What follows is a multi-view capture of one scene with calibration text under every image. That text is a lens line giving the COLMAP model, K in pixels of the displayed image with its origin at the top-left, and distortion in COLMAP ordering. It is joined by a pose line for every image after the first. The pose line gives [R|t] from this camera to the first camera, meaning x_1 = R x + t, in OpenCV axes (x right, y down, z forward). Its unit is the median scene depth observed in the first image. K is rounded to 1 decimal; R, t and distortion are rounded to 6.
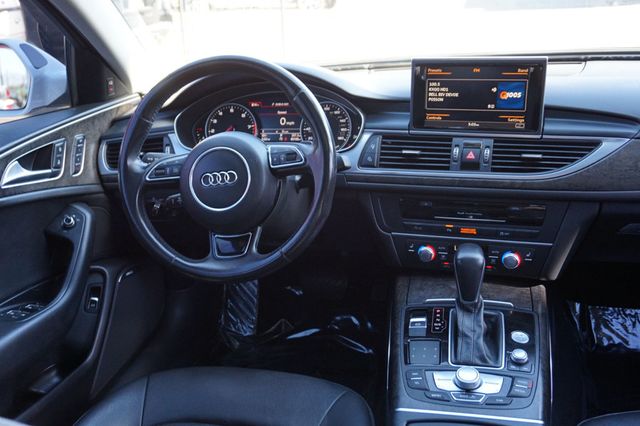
lens RADIAL K [[630.1, 0, 316.7], [0, 630.1, 213.1], [0, 0, 1]] dist [0.009581, 0.000000]
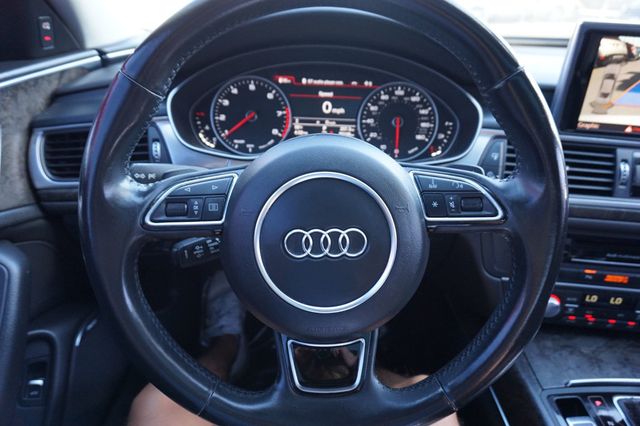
lens RADIAL K [[437.2, 0, 323.6], [0, 437.2, 213.8], [0, 0, 1]] dist [-0.021155, 0.021192]
pose [[0.970324, -0.014104, 0.241396, -0.196313], [-0.013425, 0.993616, 0.112016, -0.093541], [-0.241435, -0.111932, 0.963940, 0.591619]]
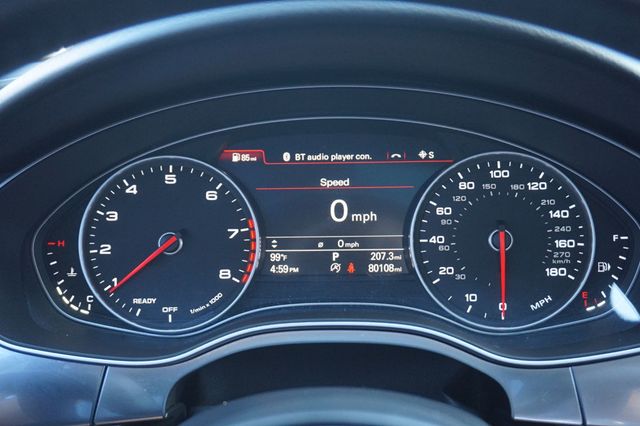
lens RADIAL K [[680.5, 0, 322.6], [0, 680.5, 218.1], [0, 0, 1]] dist [0.000297, 0.000000]
pose [[0.977114, -0.030497, 0.210517, -0.149536], [0.036228, 0.999069, -0.023420, -0.151162], [-0.209607, 0.030510, 0.977310, 0.754128]]
